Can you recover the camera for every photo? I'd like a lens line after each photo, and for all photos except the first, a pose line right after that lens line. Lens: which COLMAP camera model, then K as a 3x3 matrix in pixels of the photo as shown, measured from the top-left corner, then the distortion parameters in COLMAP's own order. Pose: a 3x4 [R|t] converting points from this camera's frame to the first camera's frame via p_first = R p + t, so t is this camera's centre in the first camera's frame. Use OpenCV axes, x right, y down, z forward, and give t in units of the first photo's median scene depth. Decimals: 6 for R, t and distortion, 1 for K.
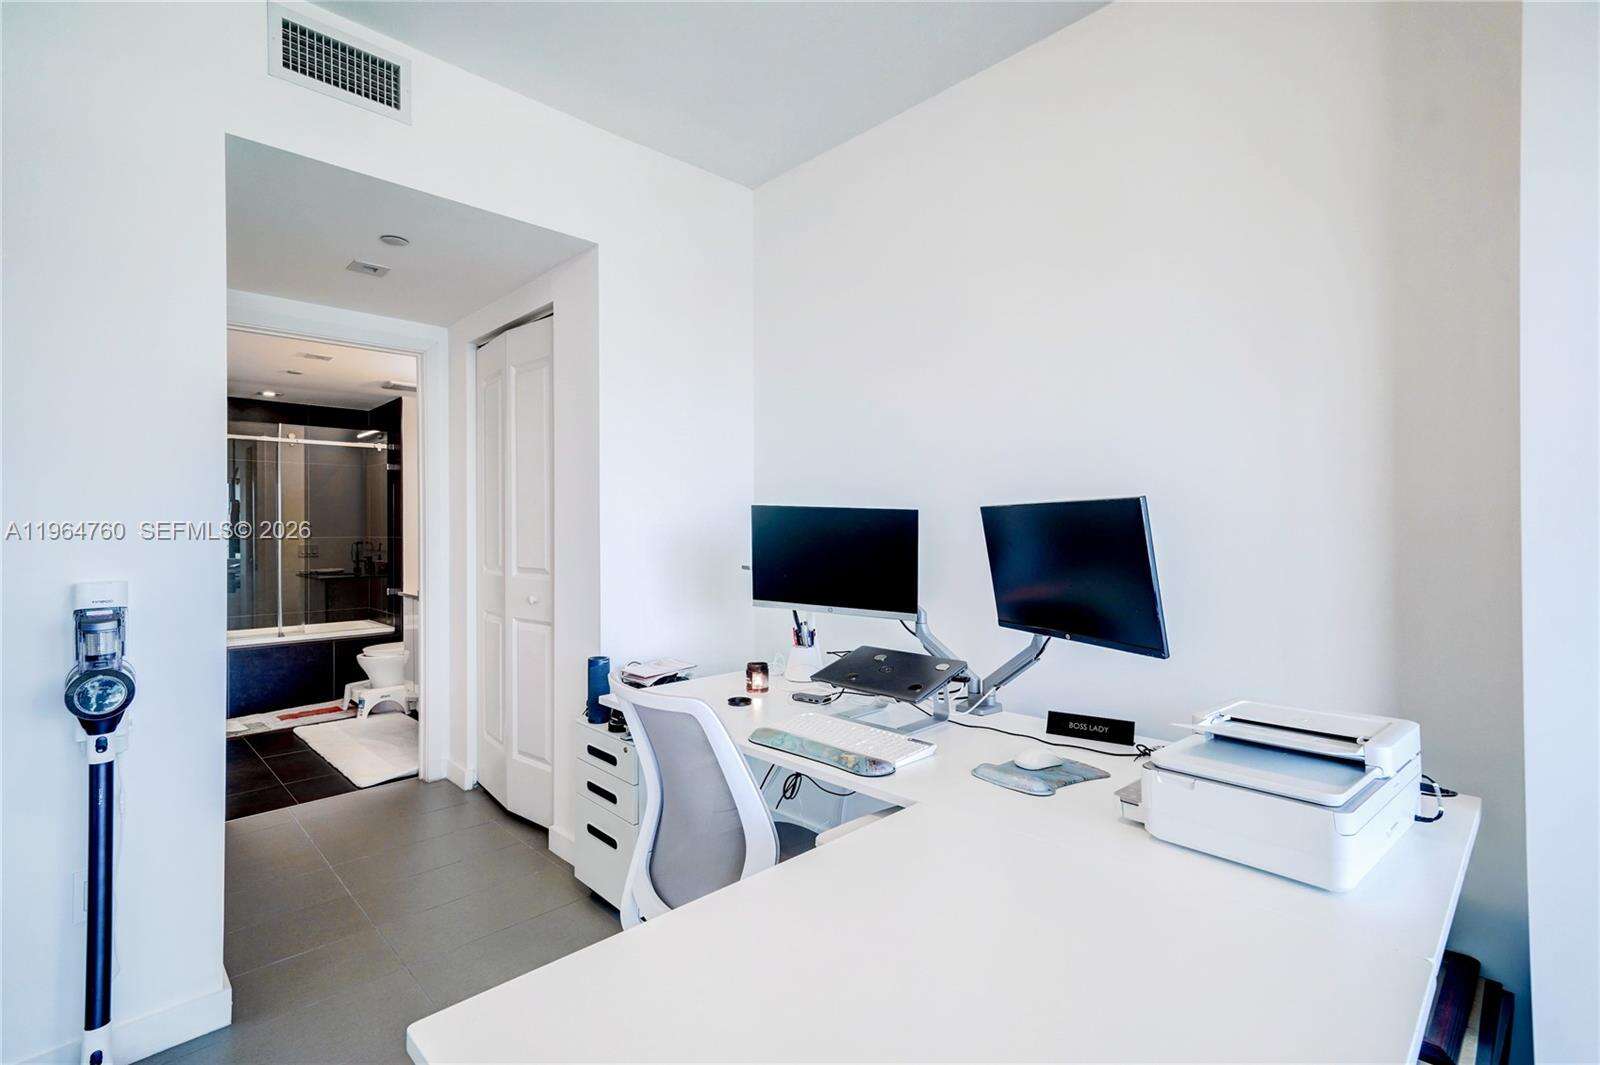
lens RADIAL K [[734.5, 0, 799.7], [0, 734.5, 527.3], [0, 0, 1]] dist [0.012926, 0.000144]
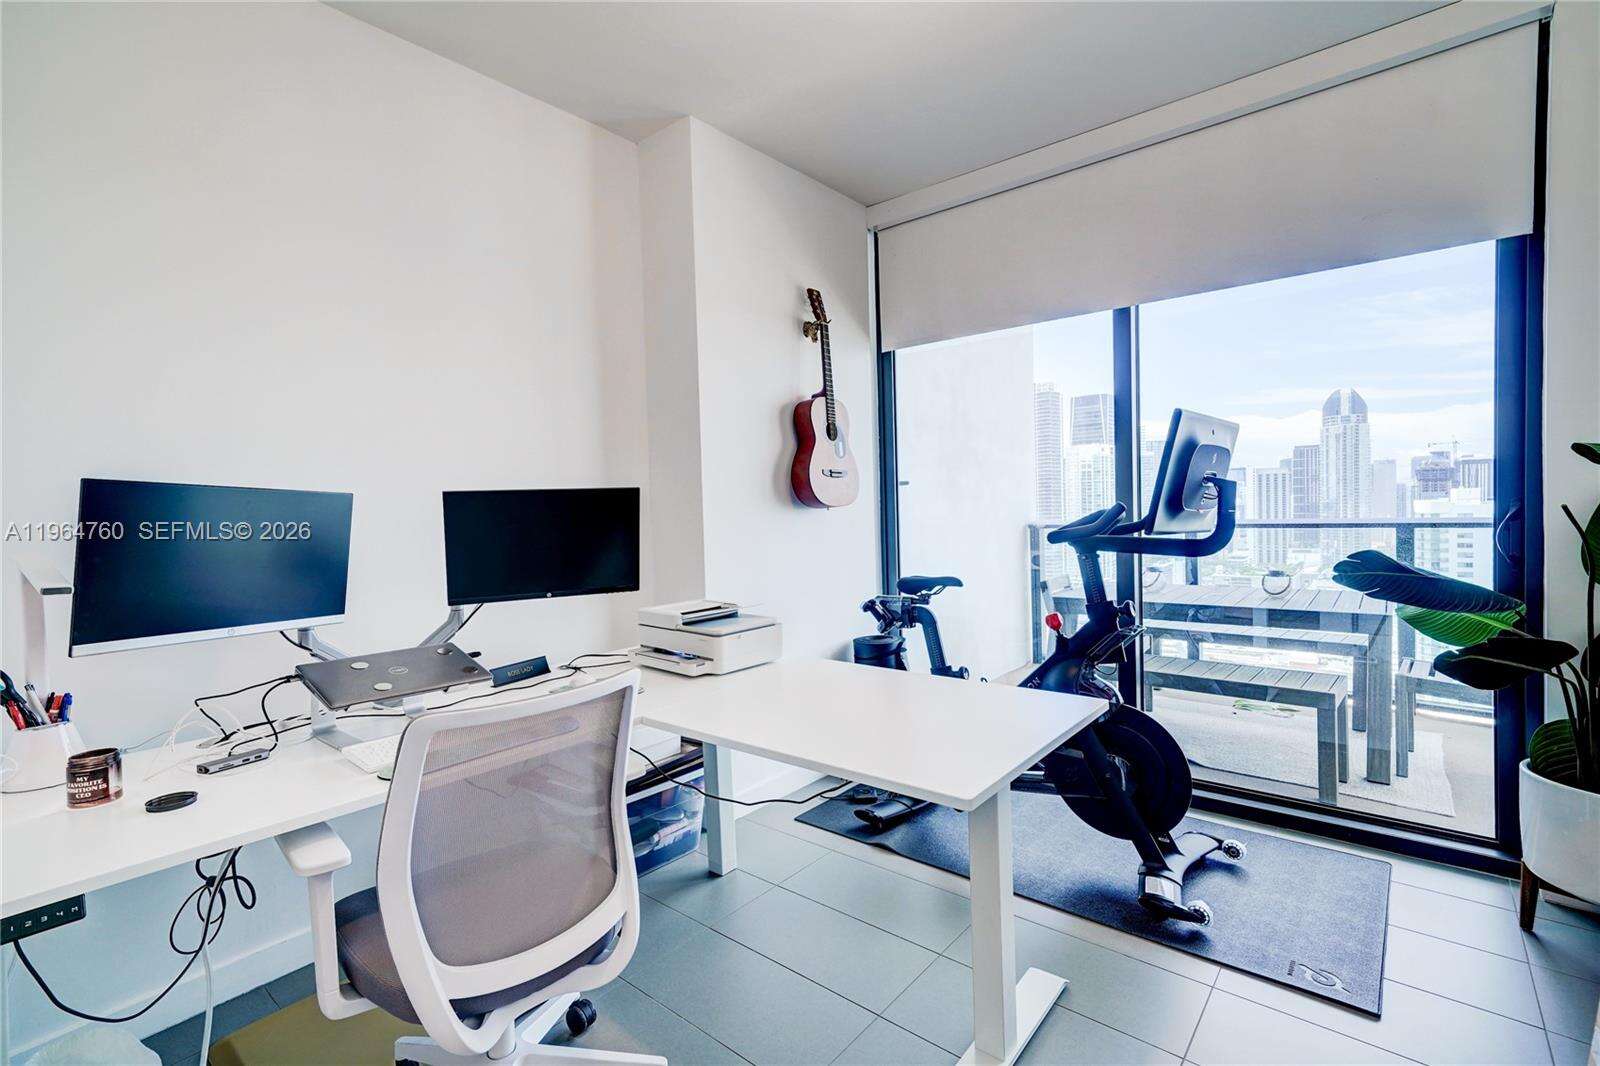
lens RADIAL K [[734.5, 0, 799.7], [0, 734.5, 527.8], [0, 0, 1]] dist [0.012926, 0.000144]
pose [[-0.100269, -0.007035, 0.994936, -0.771705], [0.037022, 0.999256, 0.010796, 0.028069], [-0.994271, 0.037917, -0.099934, 0.564052]]
